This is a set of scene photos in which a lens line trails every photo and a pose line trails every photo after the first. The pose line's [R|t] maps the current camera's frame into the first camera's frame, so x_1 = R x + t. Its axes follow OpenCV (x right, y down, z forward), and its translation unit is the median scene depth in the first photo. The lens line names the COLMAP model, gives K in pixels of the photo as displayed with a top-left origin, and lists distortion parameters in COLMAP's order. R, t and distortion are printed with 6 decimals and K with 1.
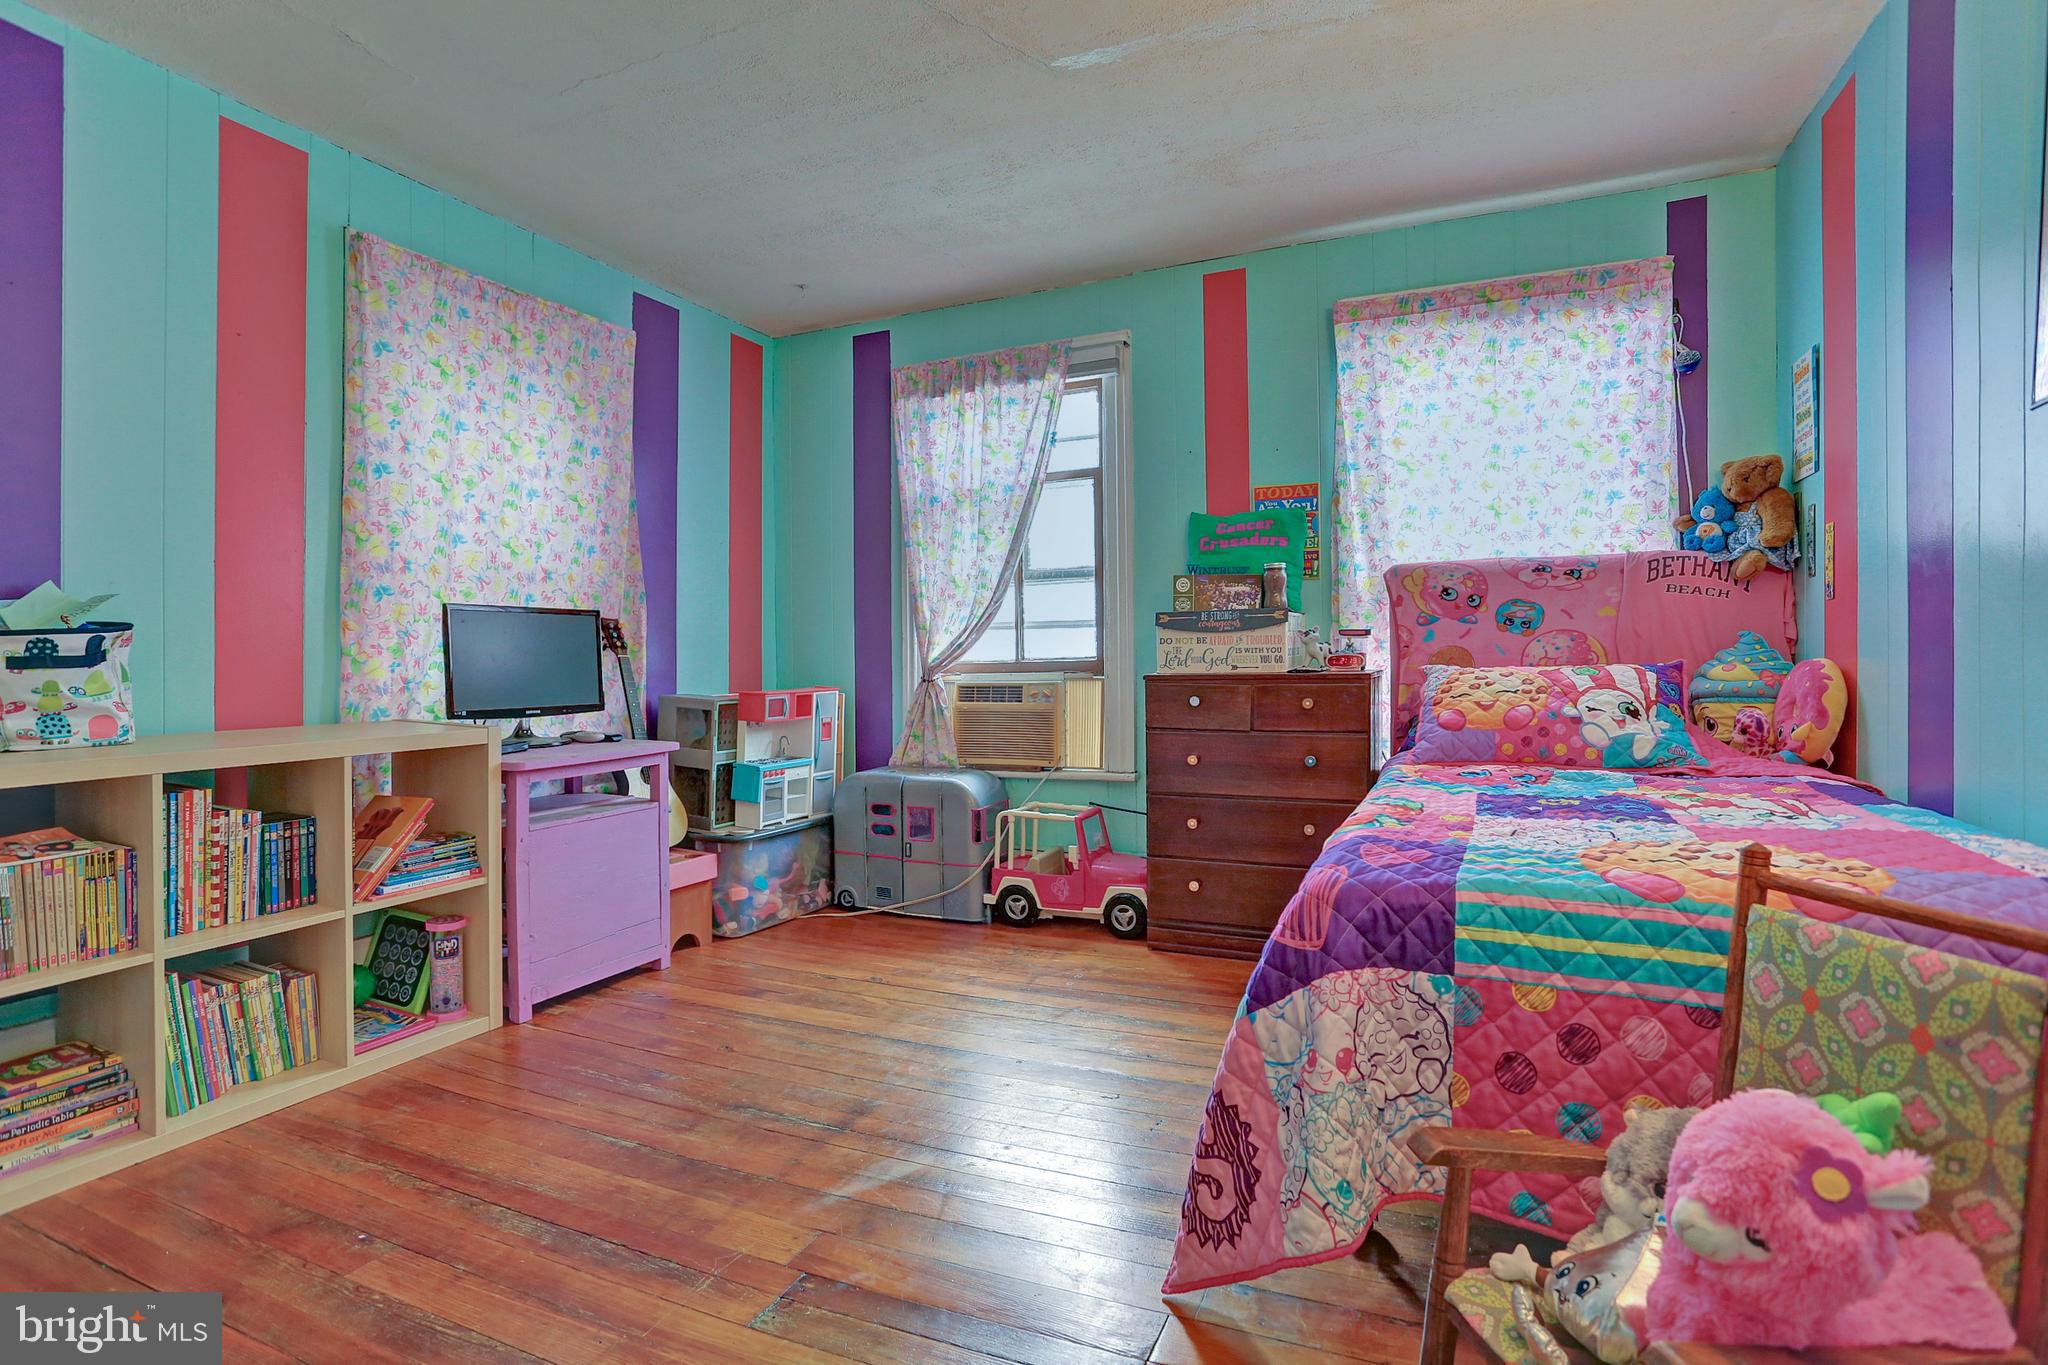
lens RADIAL K [[1020.5, 0, 1029.9], [0, 1020.5, 664.9], [0, 0, 1]] dist [-0.043320, 0.021481]
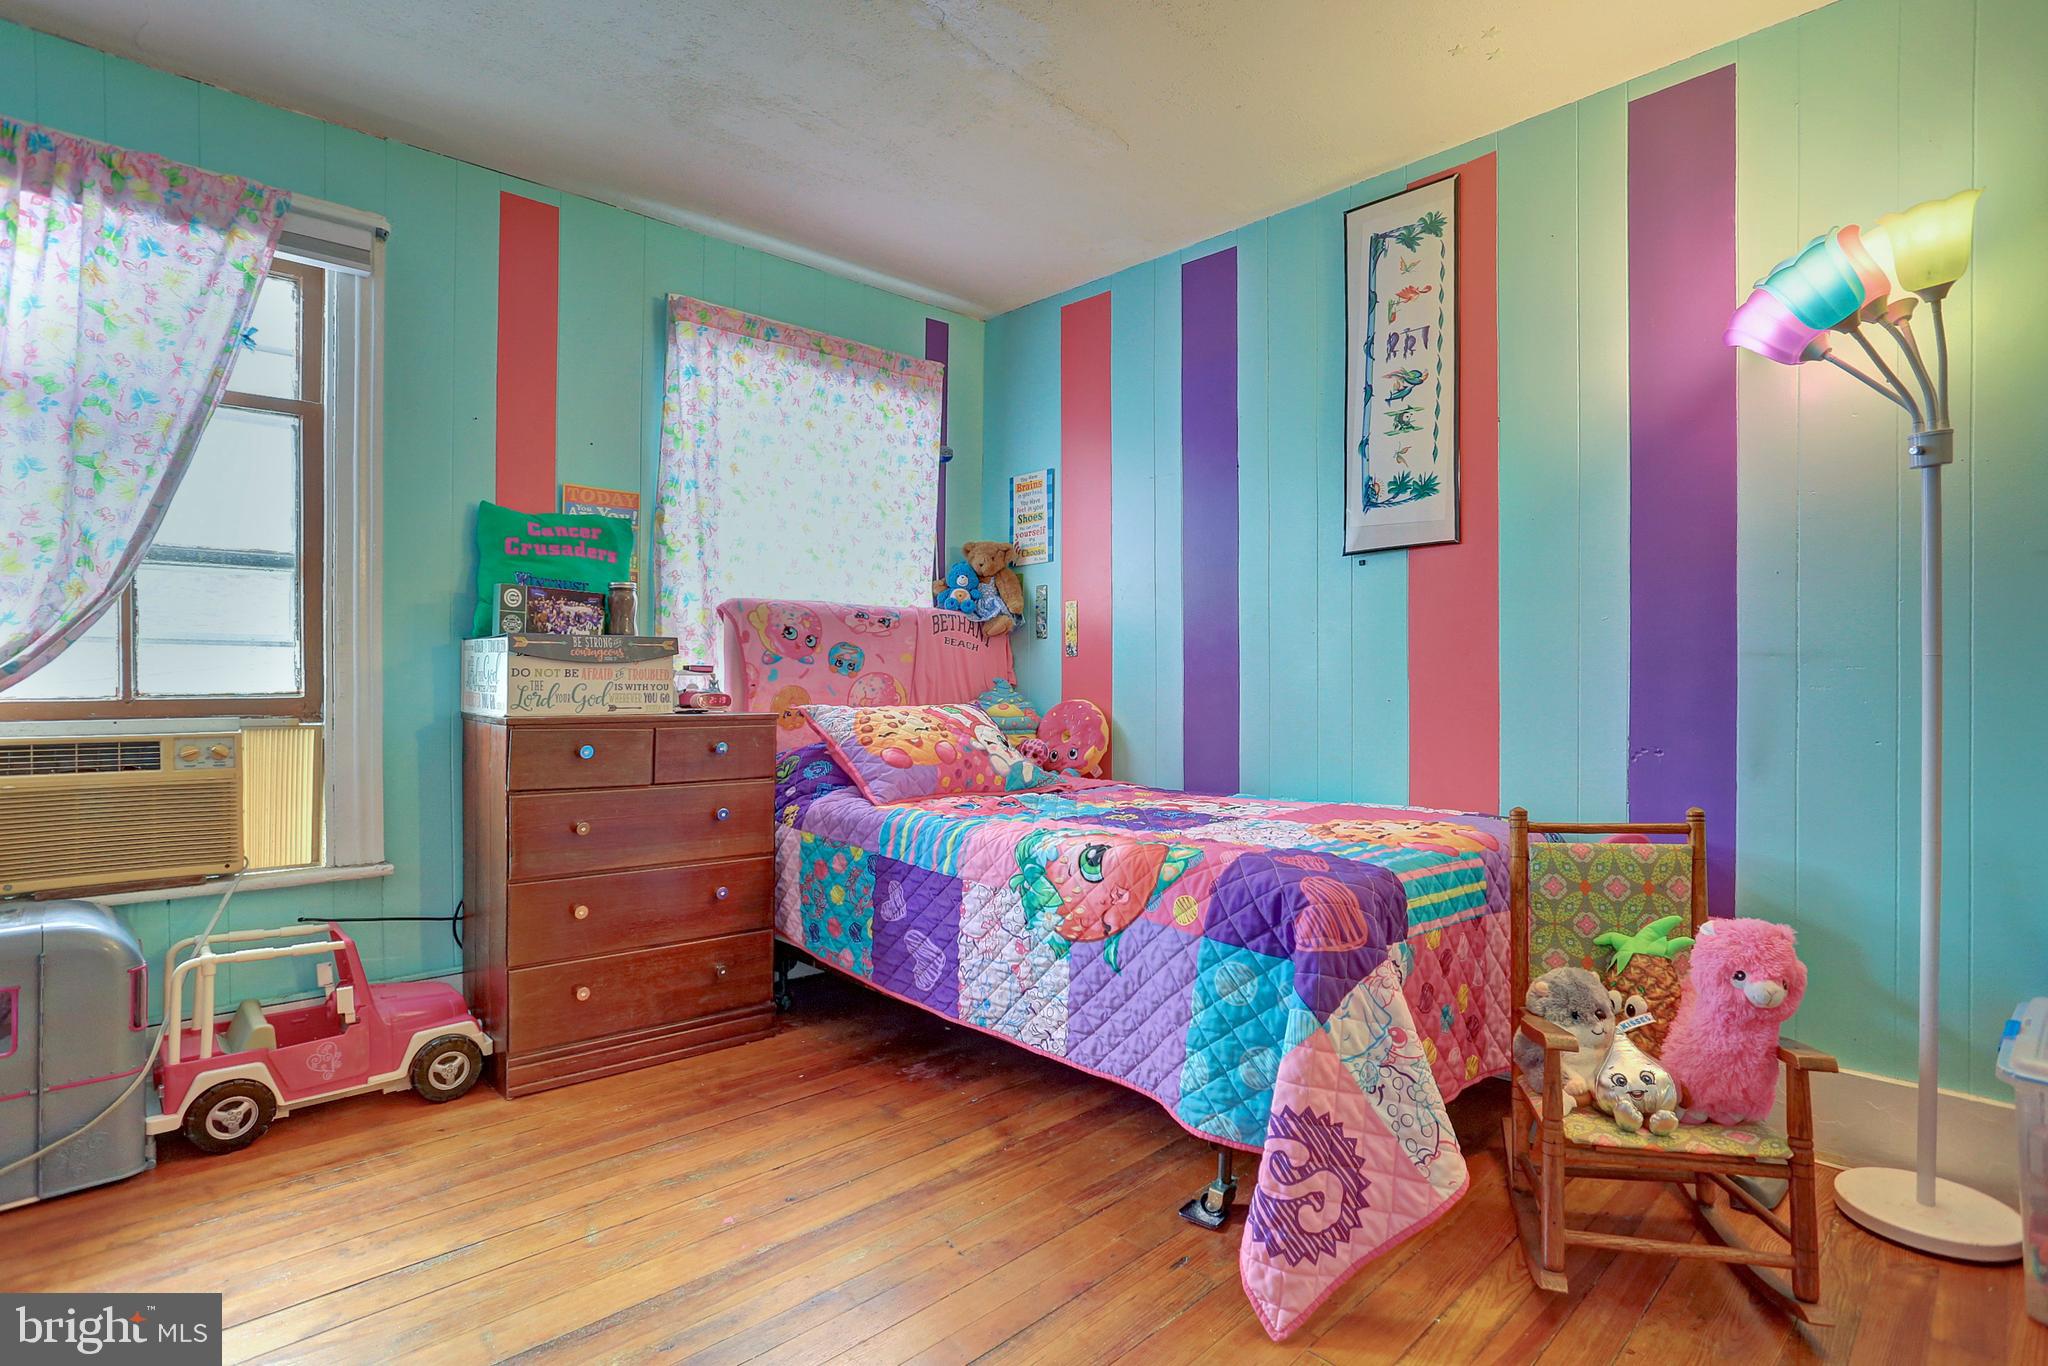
lens RADIAL K [[1040.2, 0, 1030.8], [0, 1040.2, 689.3], [0, 0, 1]] dist [-0.039952, 0.030212]
pose [[0.403747, 0.014087, 0.914762, -0.401108], [0.002502, 0.999861, -0.016502, 0.001895], [-0.914867, 0.008952, 0.403655, 0.363410]]
